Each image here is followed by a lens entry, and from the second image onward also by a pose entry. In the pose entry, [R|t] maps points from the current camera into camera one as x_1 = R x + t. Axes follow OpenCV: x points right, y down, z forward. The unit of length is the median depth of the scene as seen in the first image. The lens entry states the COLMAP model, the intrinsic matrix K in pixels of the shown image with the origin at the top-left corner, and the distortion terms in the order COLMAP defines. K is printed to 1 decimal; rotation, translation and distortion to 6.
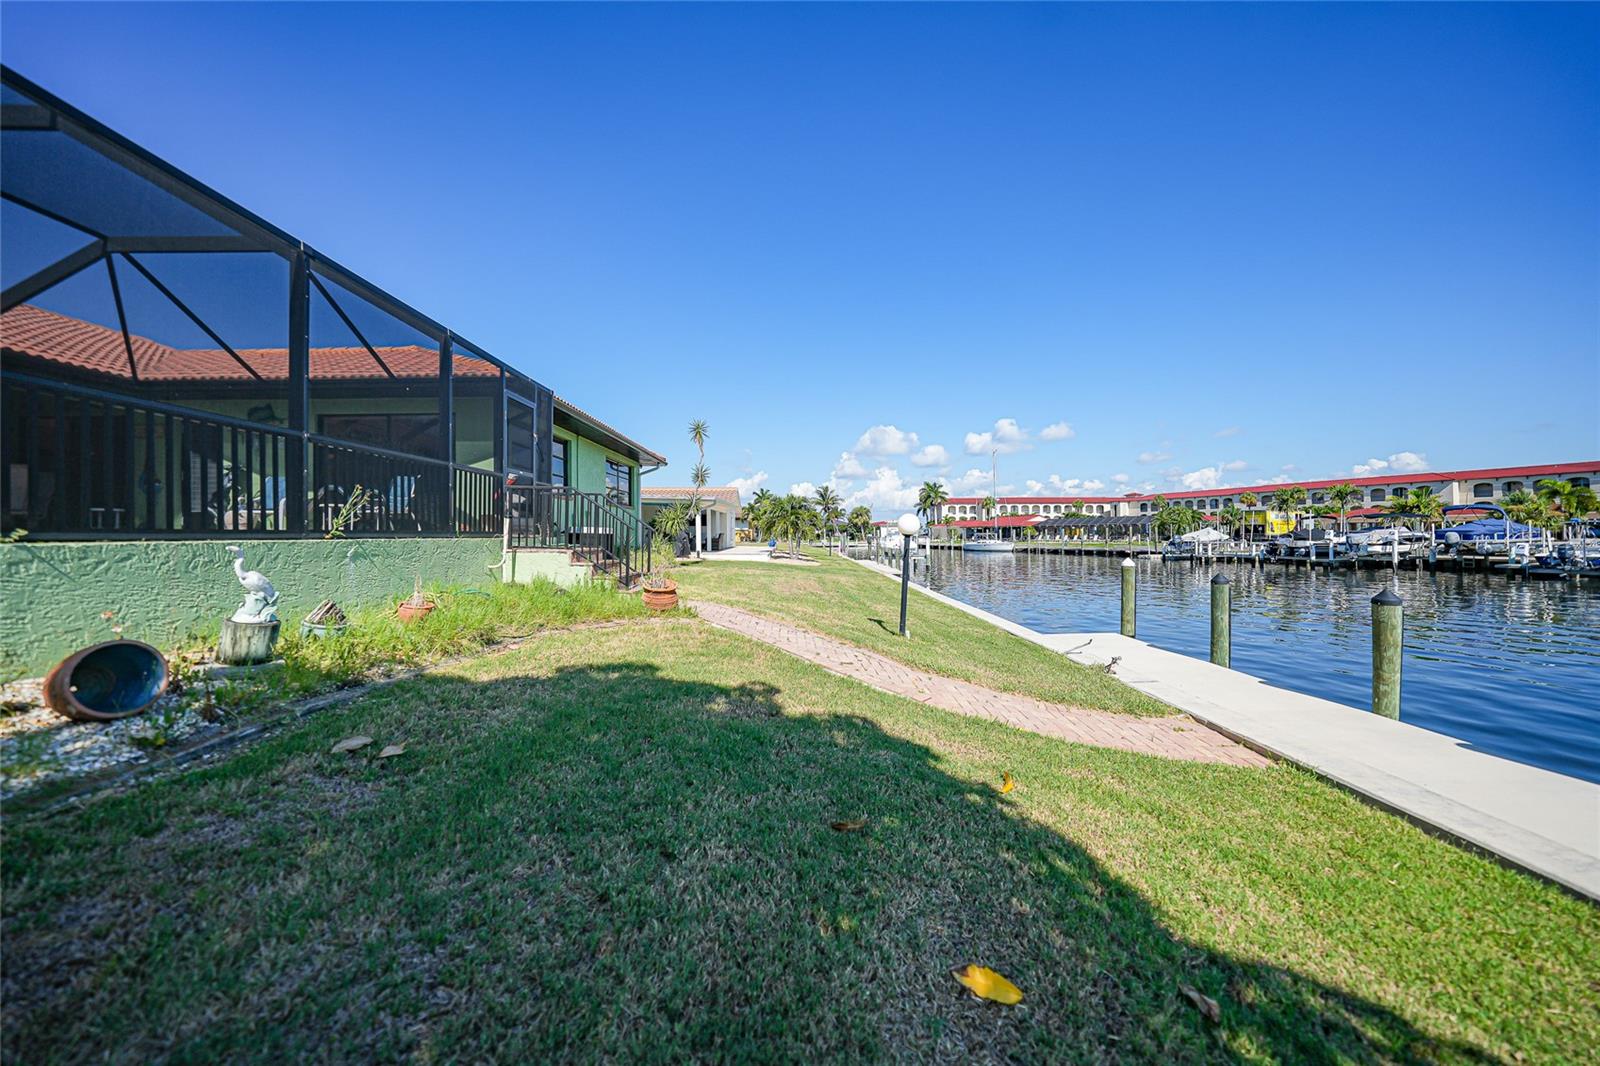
lens RADIAL K [[552.5, 0, 802.0], [0, 552.5, 530.7], [0, 0, 1]] dist [-0.027096, 0.006131]
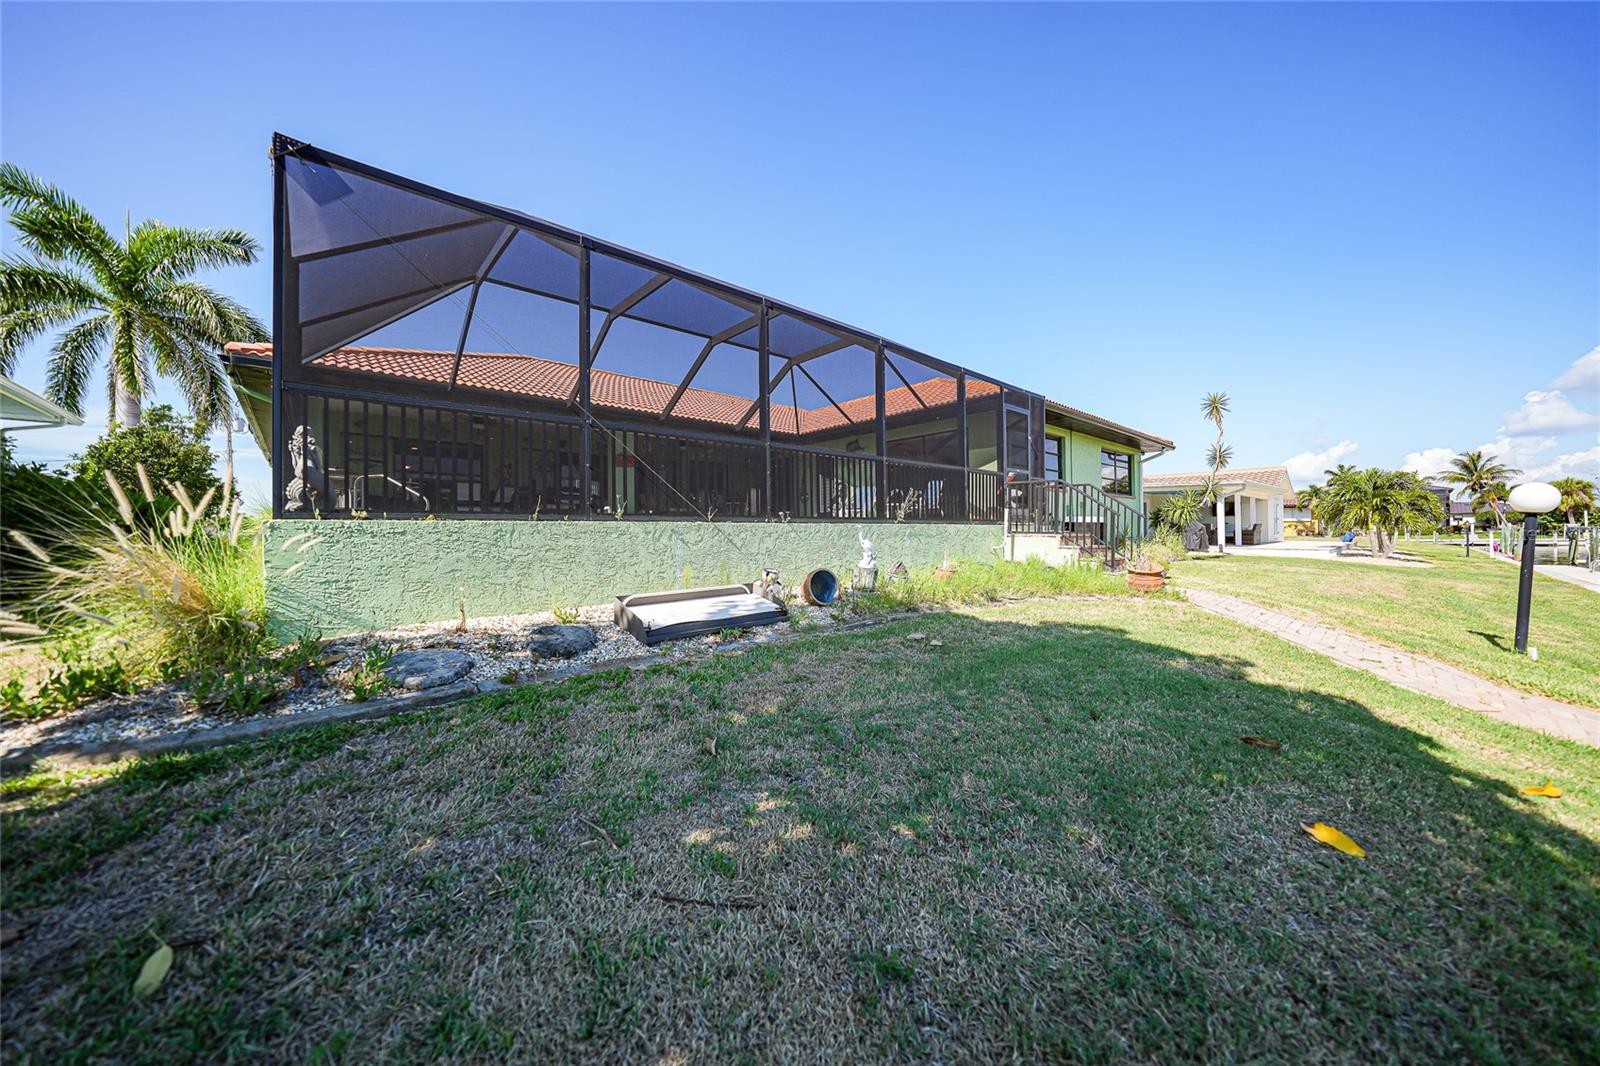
lens RADIAL K [[552.5, 0, 802.0], [0, 552.5, 530.7], [0, 0, 1]] dist [-0.027096, 0.006131]
pose [[0.652532, -0.004181, -0.757750, 0.035158], [0.010519, 0.999938, 0.003541, 0.006335], [0.757688, -0.010281, 0.652536, -0.055539]]
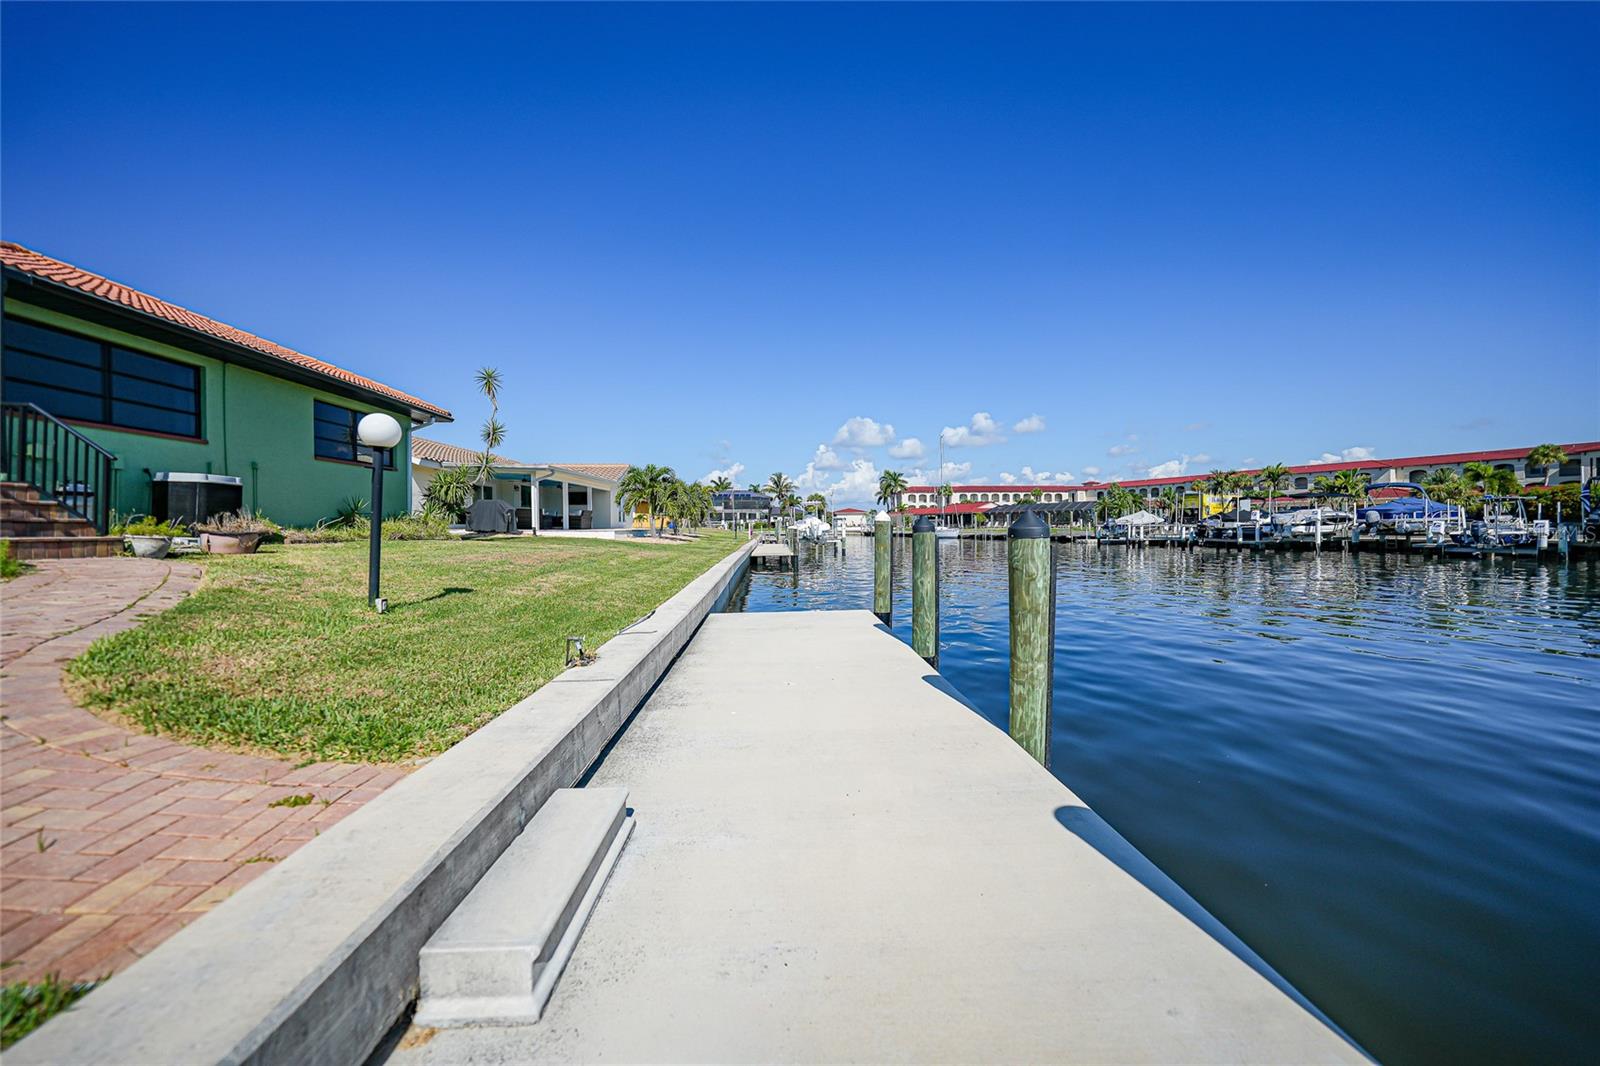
lens RADIAL K [[552.5, 0, 802.0], [0, 552.5, 530.7], [0, 0, 1]] dist [-0.027096, 0.006131]
pose [[0.999012, -0.003186, 0.044331, 0.240706], [0.002498, 0.999876, 0.015577, 0.035120], [-0.044375, -0.015450, 0.998895, 0.127626]]
